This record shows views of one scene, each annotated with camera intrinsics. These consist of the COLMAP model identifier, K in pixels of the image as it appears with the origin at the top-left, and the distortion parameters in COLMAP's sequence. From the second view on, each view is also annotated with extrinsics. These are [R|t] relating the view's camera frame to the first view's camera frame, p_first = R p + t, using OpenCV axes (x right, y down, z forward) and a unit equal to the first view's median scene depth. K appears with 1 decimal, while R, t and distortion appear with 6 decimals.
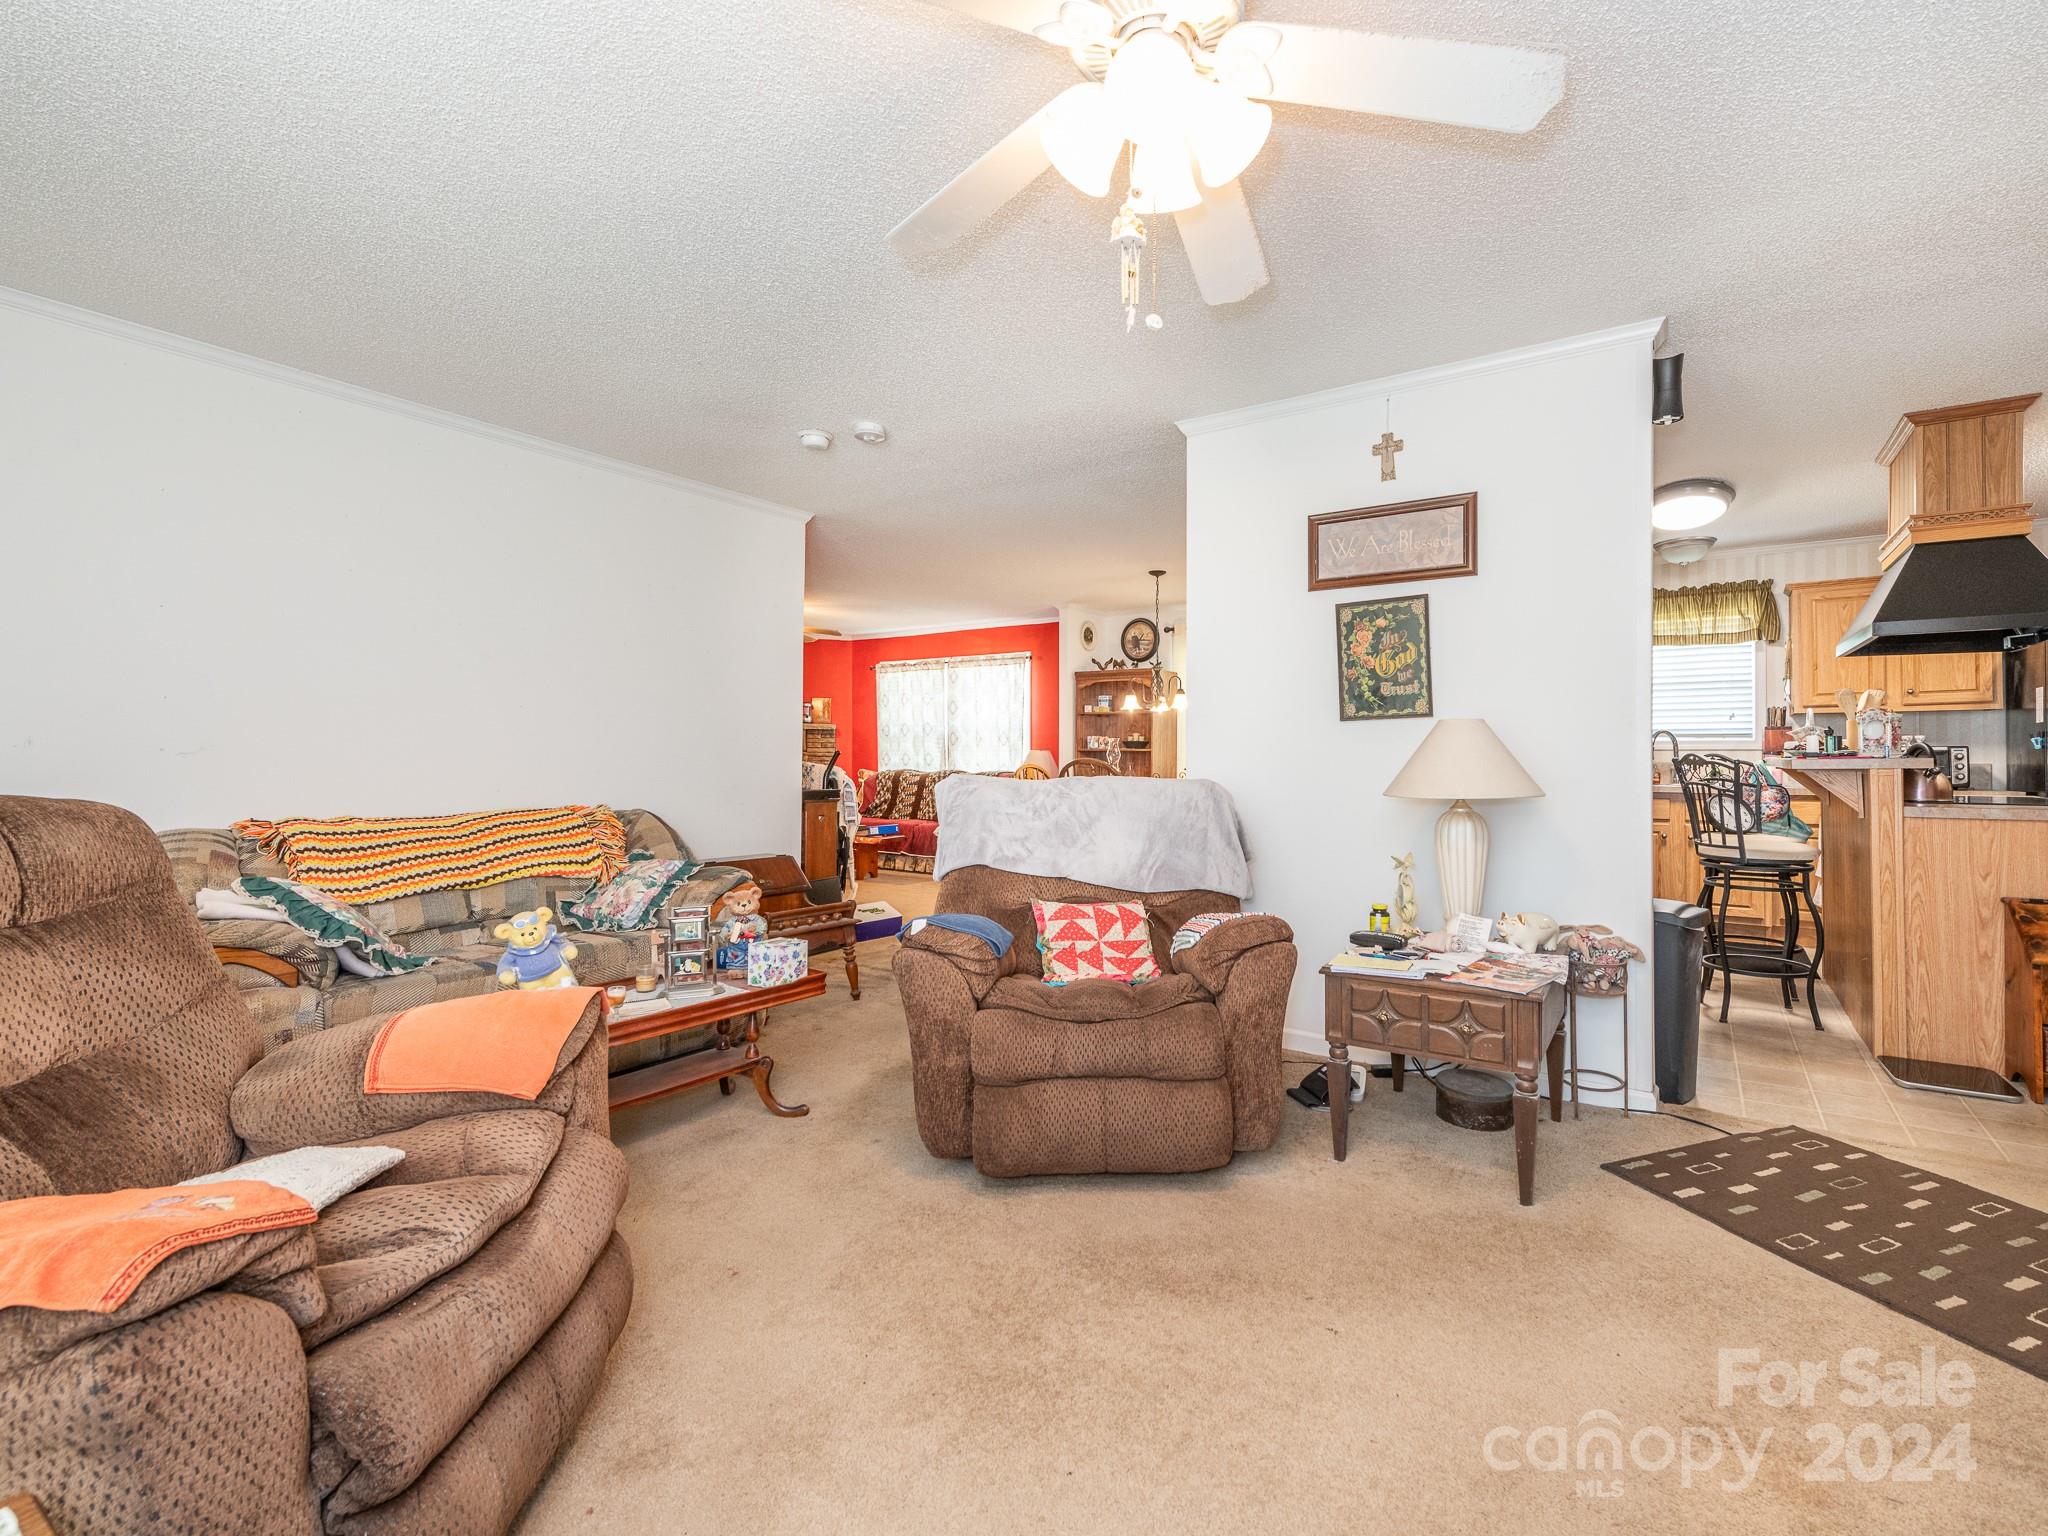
lens RADIAL K [[950.0, 0, 1027.7], [0, 950.0, 755.0], [0, 0, 1]] dist [-0.004670, -0.000877]
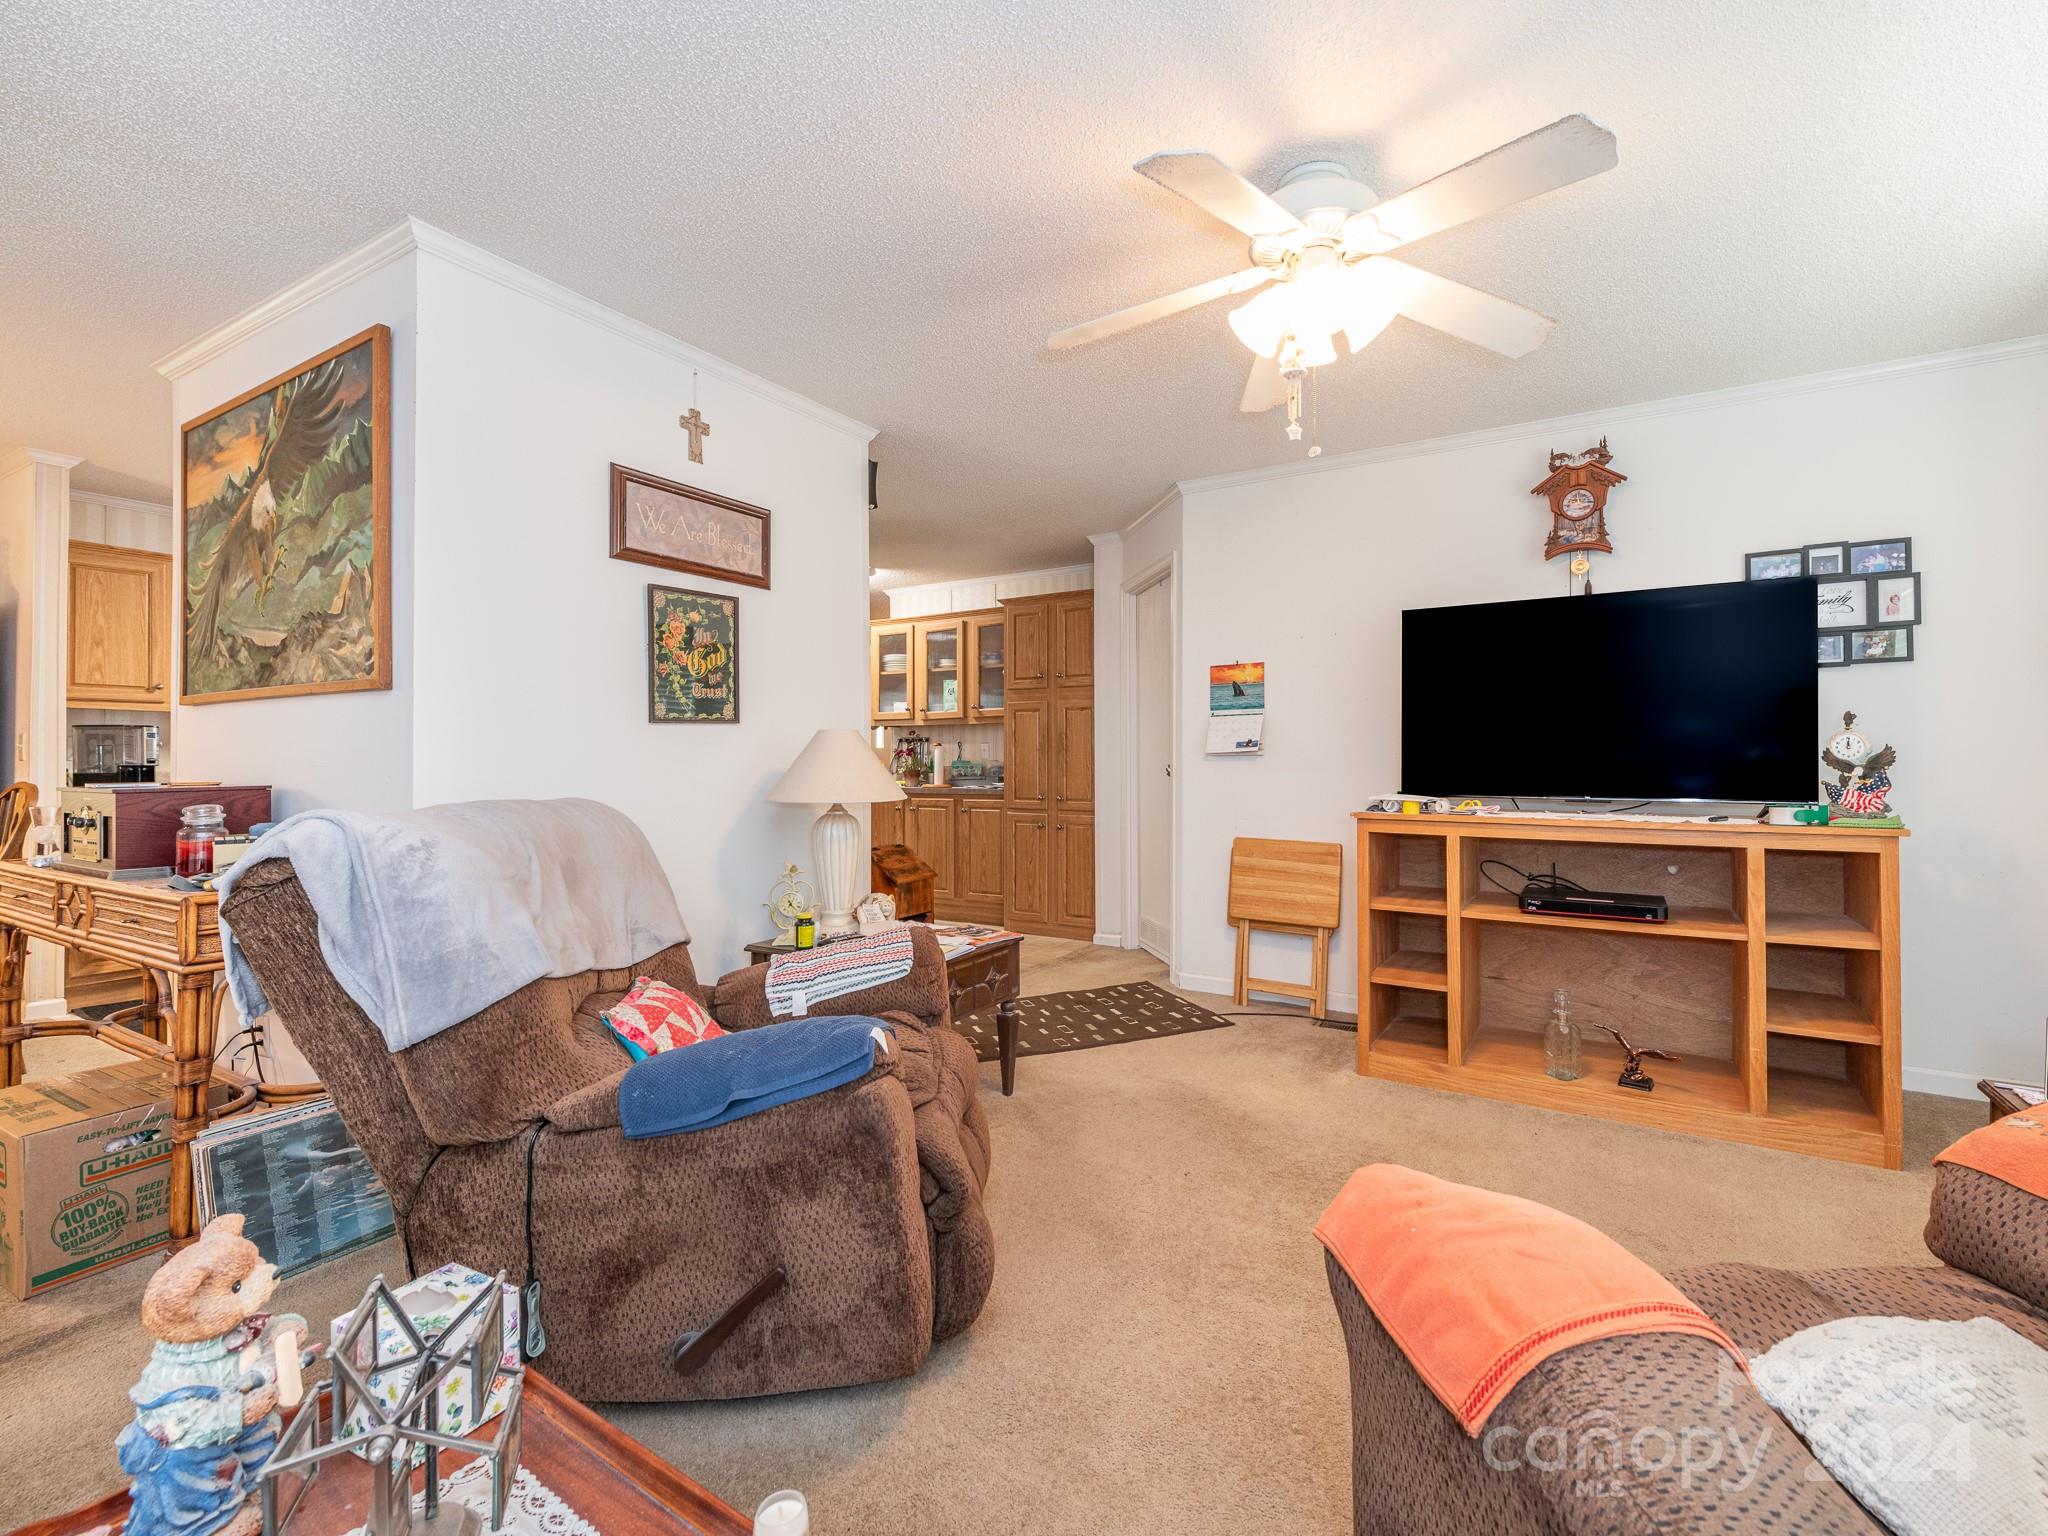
lens RADIAL K [[950.0, 0, 1030.7], [0, 950.0, 760.9], [0, 0, 1]] dist [-0.004670, -0.000877]
pose [[-0.038449, 0.002489, 0.999257, -0.539474], [-0.006864, 0.999973, -0.002755, -0.001345], [-0.999237, -0.006965, -0.038431, 0.704343]]
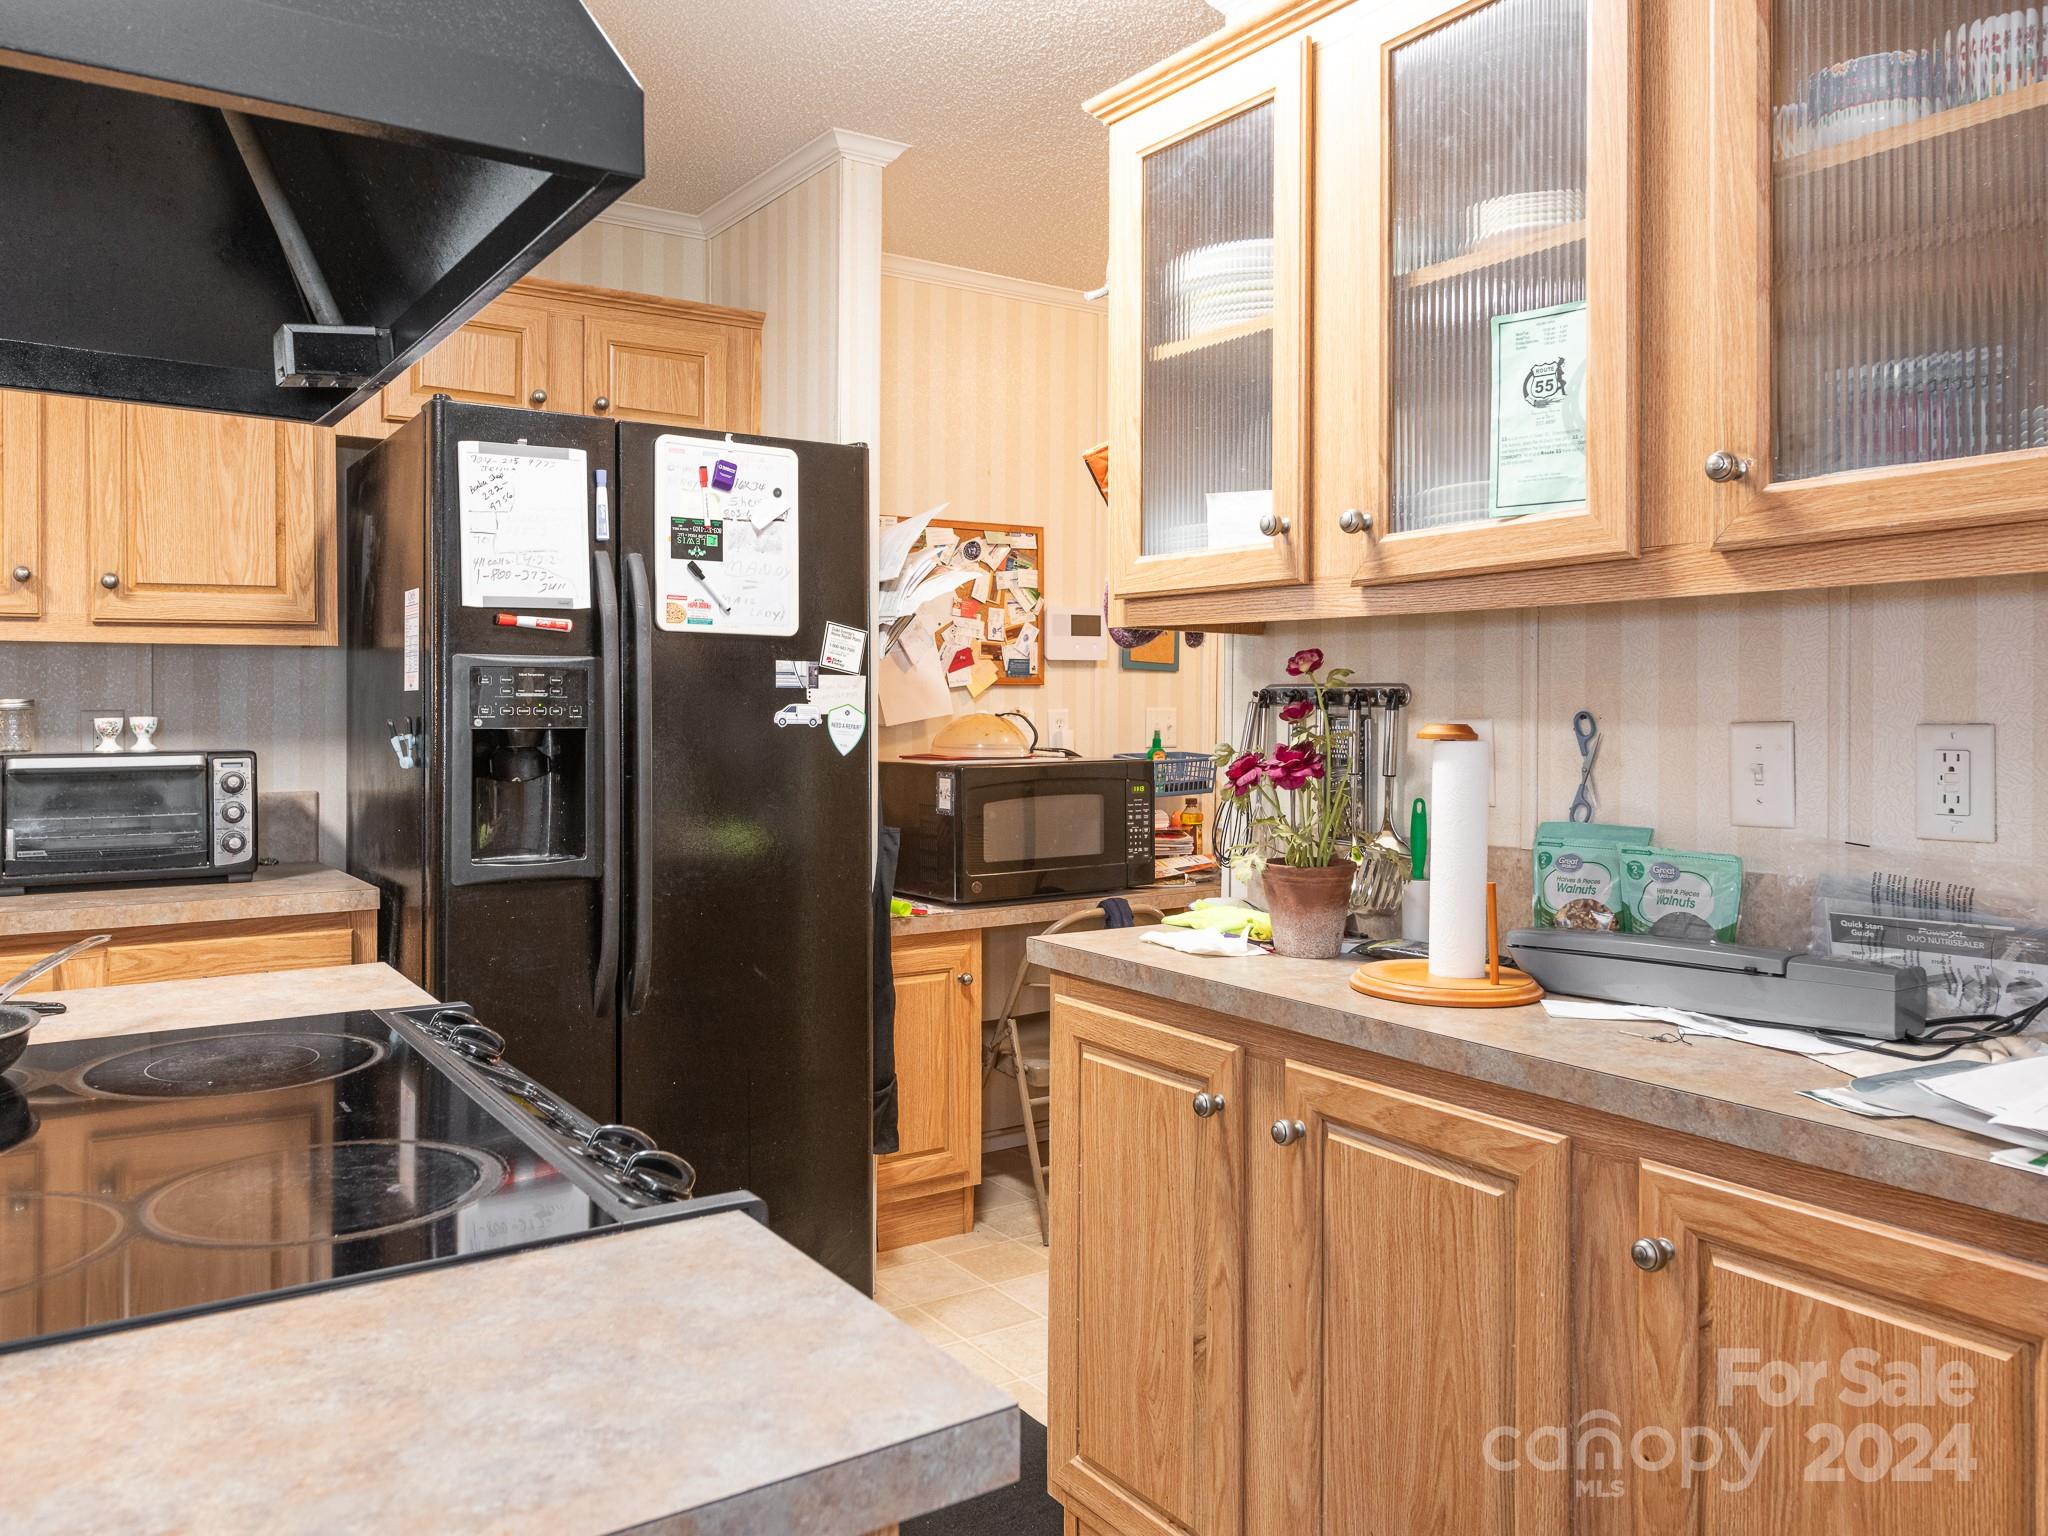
lens RADIAL K [[1458.4, 0, 1012.6], [0, 1458.4, 713.6], [0, 0, 1]] dist [0.000361, -0.000344]
pose [[0.351163, -0.002561, 0.936311, 0.838328], [-0.015673, 0.999840, 0.008612, -0.044968], [-0.936183, -0.017699, 0.351067, 0.782463]]
